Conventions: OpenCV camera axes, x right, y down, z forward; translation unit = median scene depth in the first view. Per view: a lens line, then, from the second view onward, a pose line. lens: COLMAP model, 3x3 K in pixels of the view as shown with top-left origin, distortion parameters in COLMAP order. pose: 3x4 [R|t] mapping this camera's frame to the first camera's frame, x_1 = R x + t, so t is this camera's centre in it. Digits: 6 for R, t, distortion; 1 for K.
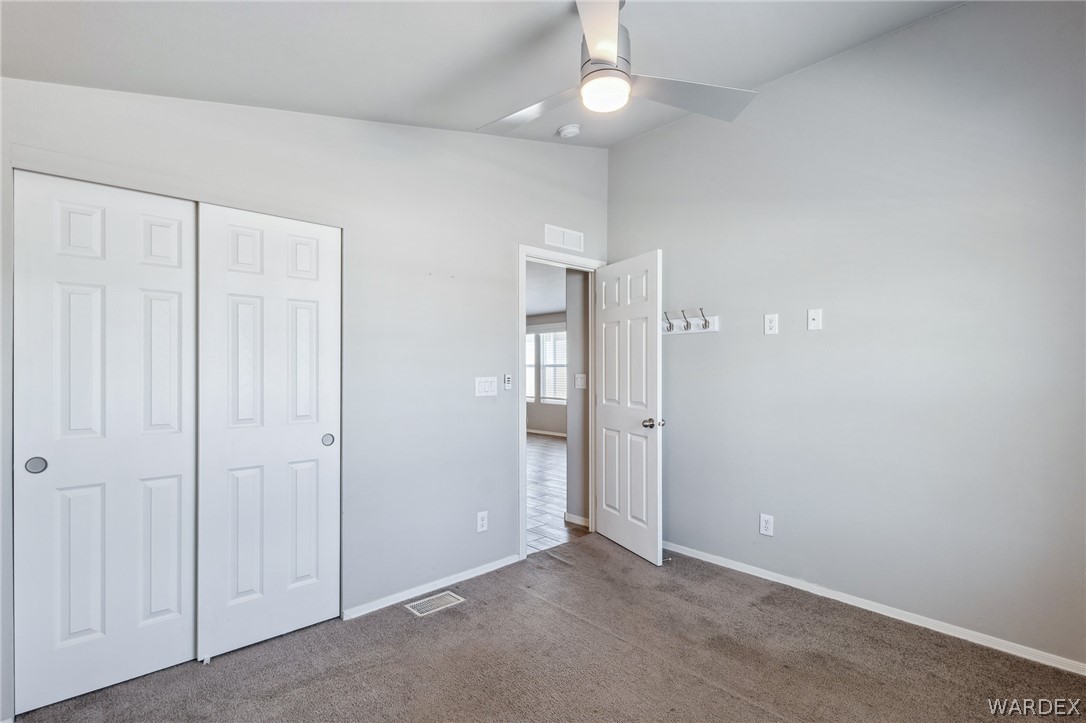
lens RADIAL K [[512.7, 0, 551.8], [0, 512.7, 368.3], [0, 0, 1]] dist [0.002069, -0.002017]
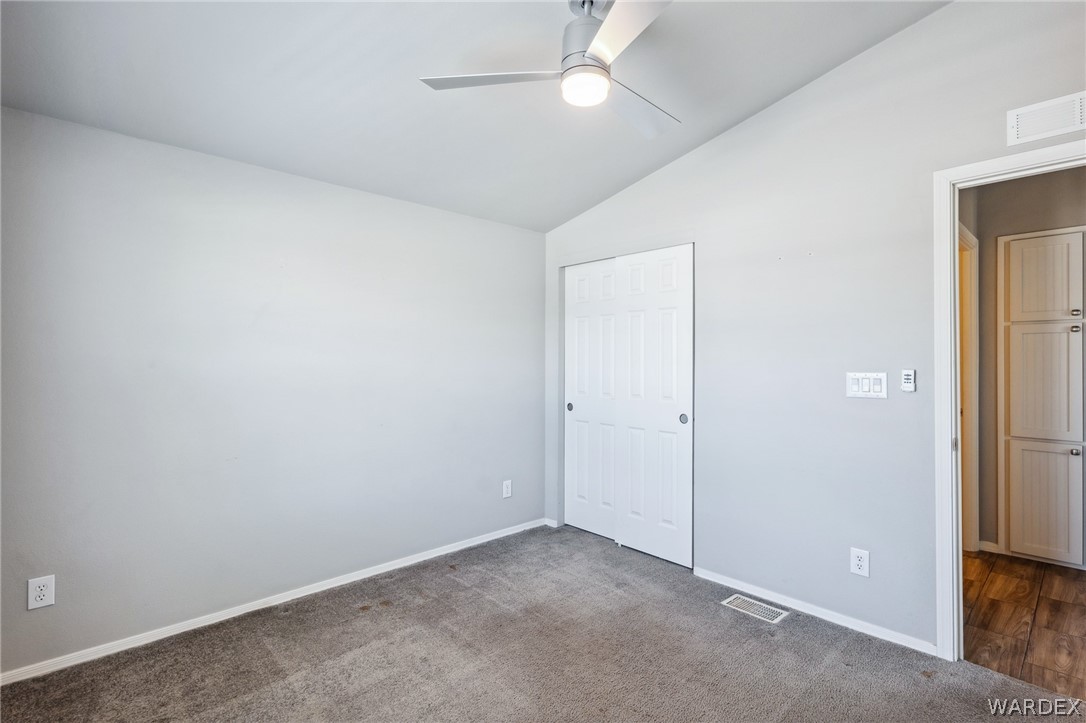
lens RADIAL K [[512.7, 0, 547.4], [0, 512.7, 356.9], [0, 0, 1]] dist [0.002069, -0.002017]
pose [[-0.002237, -0.008773, -0.999959, 0.763916], [-0.004581, 0.999951, -0.008763, 0.003726], [0.999987, 0.004561, -0.002277, 0.649929]]
